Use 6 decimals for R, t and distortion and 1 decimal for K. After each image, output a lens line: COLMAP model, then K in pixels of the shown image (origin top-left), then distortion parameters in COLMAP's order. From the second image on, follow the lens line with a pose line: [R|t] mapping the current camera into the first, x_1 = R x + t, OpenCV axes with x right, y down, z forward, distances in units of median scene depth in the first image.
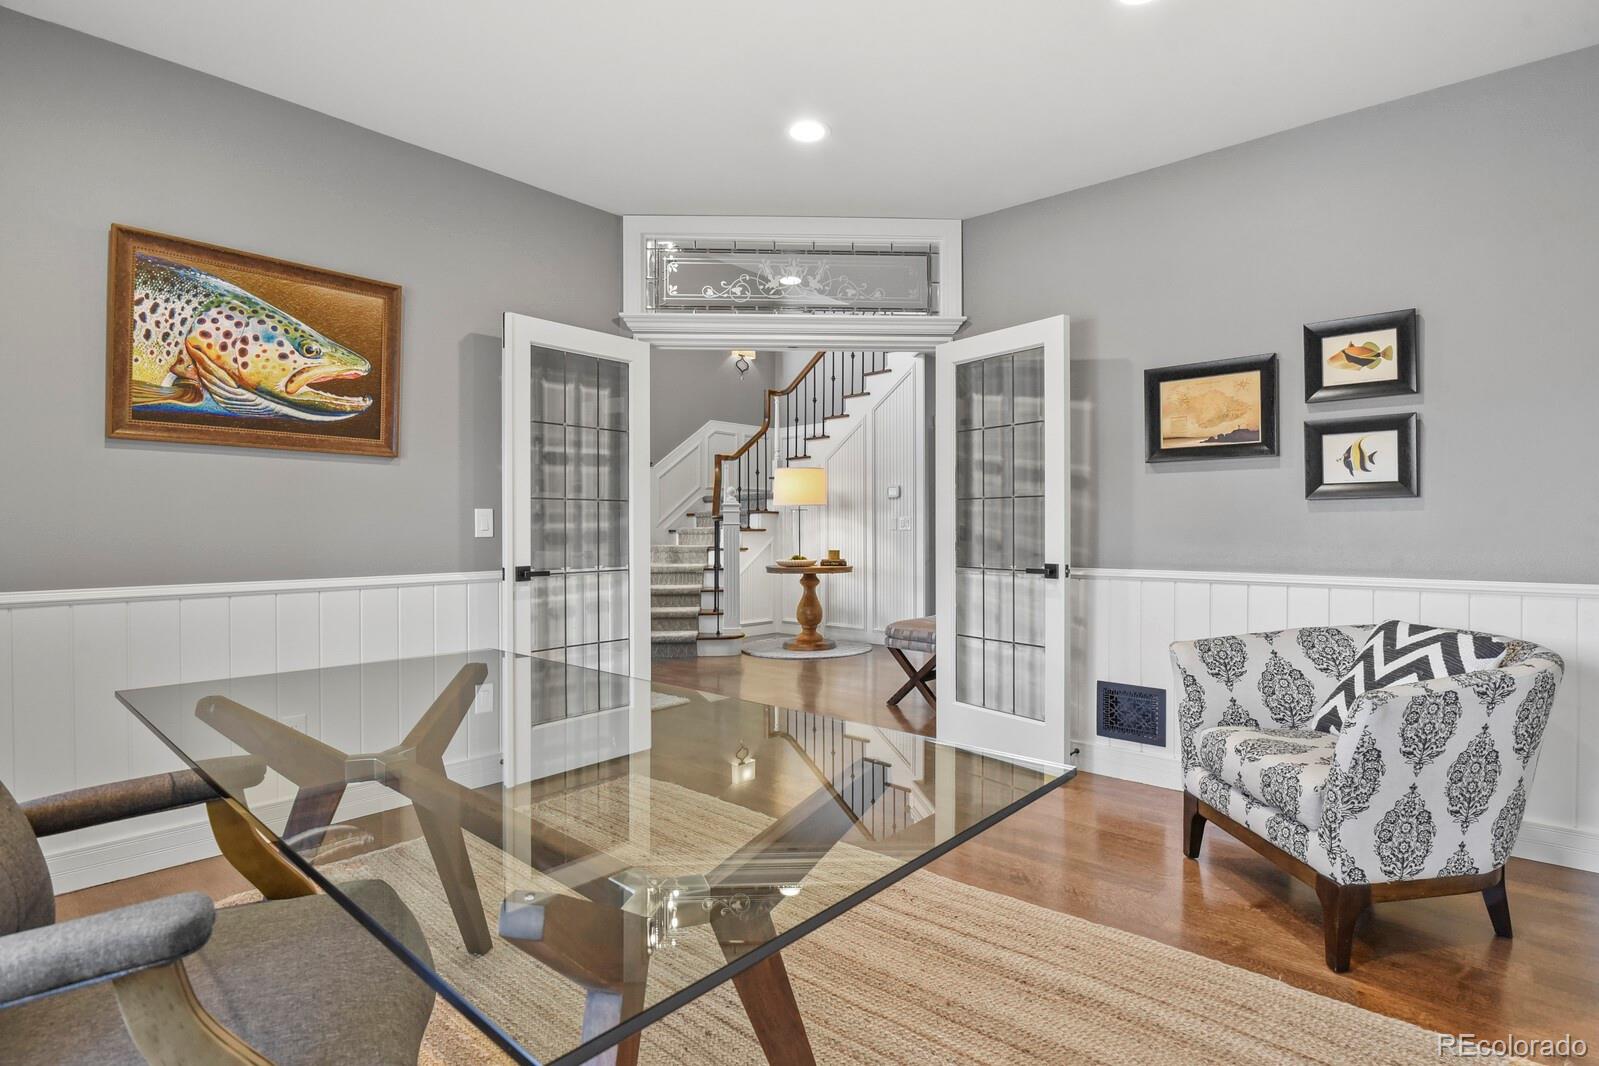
lens RADIAL K [[788.7, 0, 804.9], [0, 788.7, 527.5], [0, 0, 1]] dist [-0.020911, -0.003905]
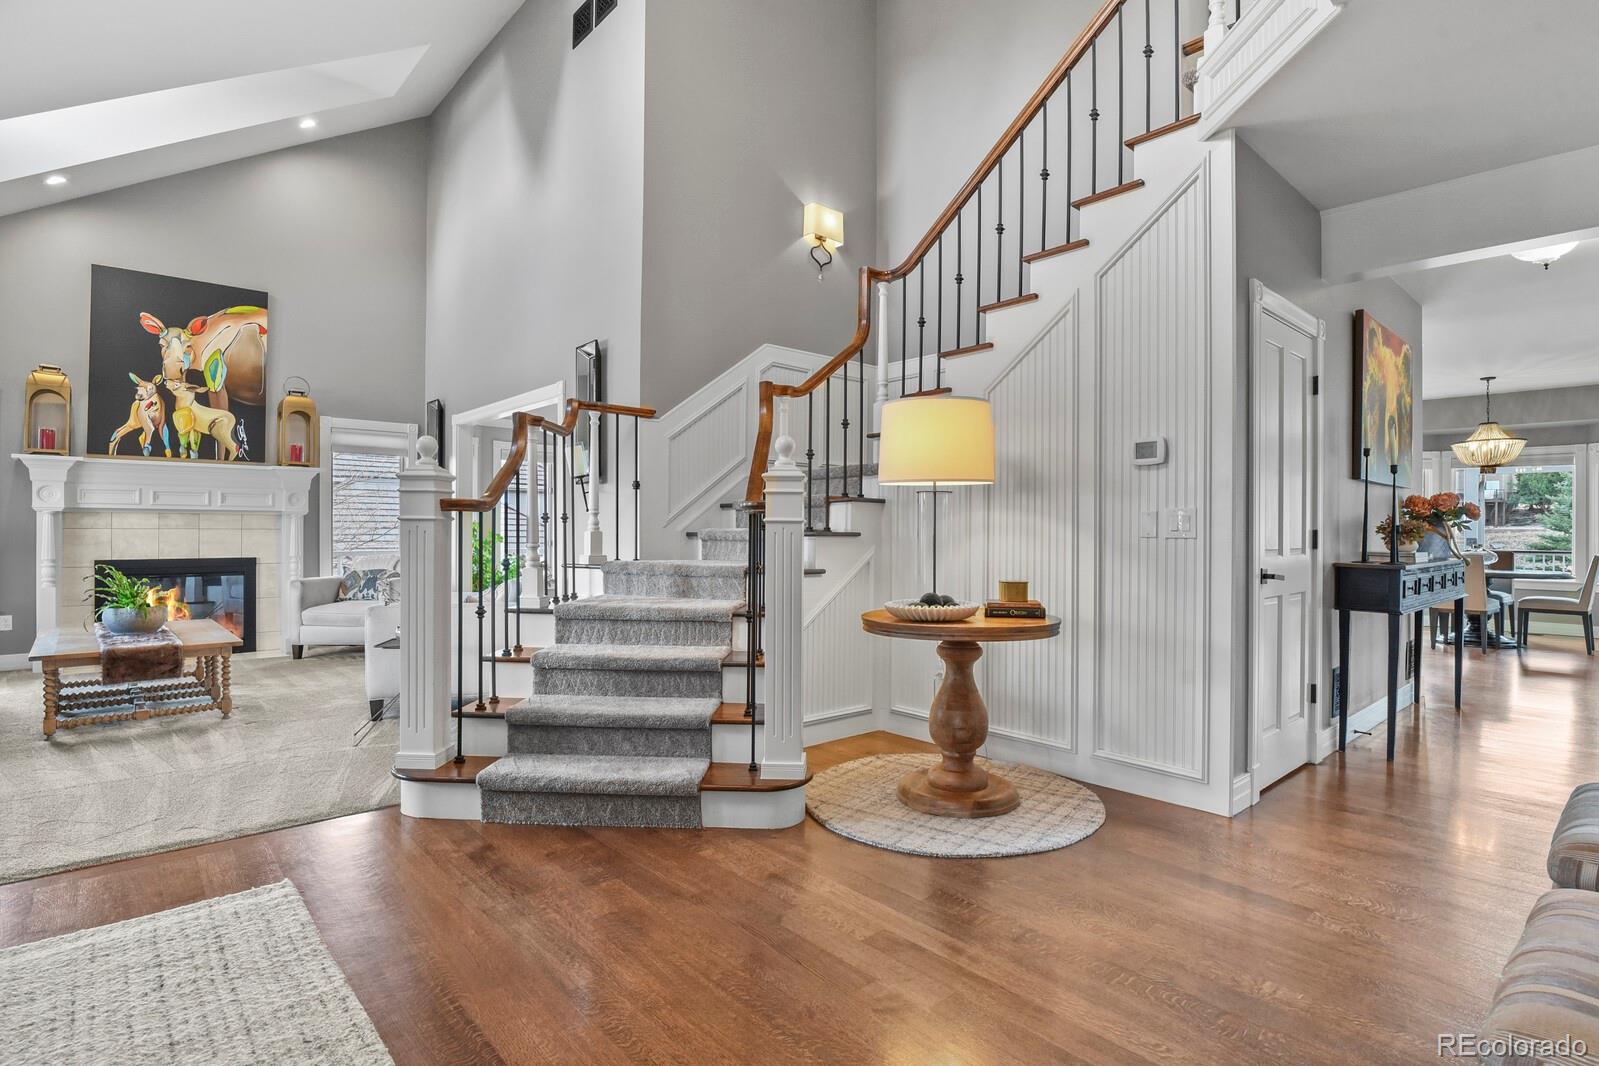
lens RADIAL K [[788.7, 0, 810.8], [0, 788.7, 530.0], [0, 0, 1]] dist [-0.020911, -0.003905]
pose [[0.994129, 0.007745, -0.107920, -0.028597], [-0.007616, 0.999970, 0.001608, -0.000193], [0.107929, -0.000777, 0.994158, 0.524356]]
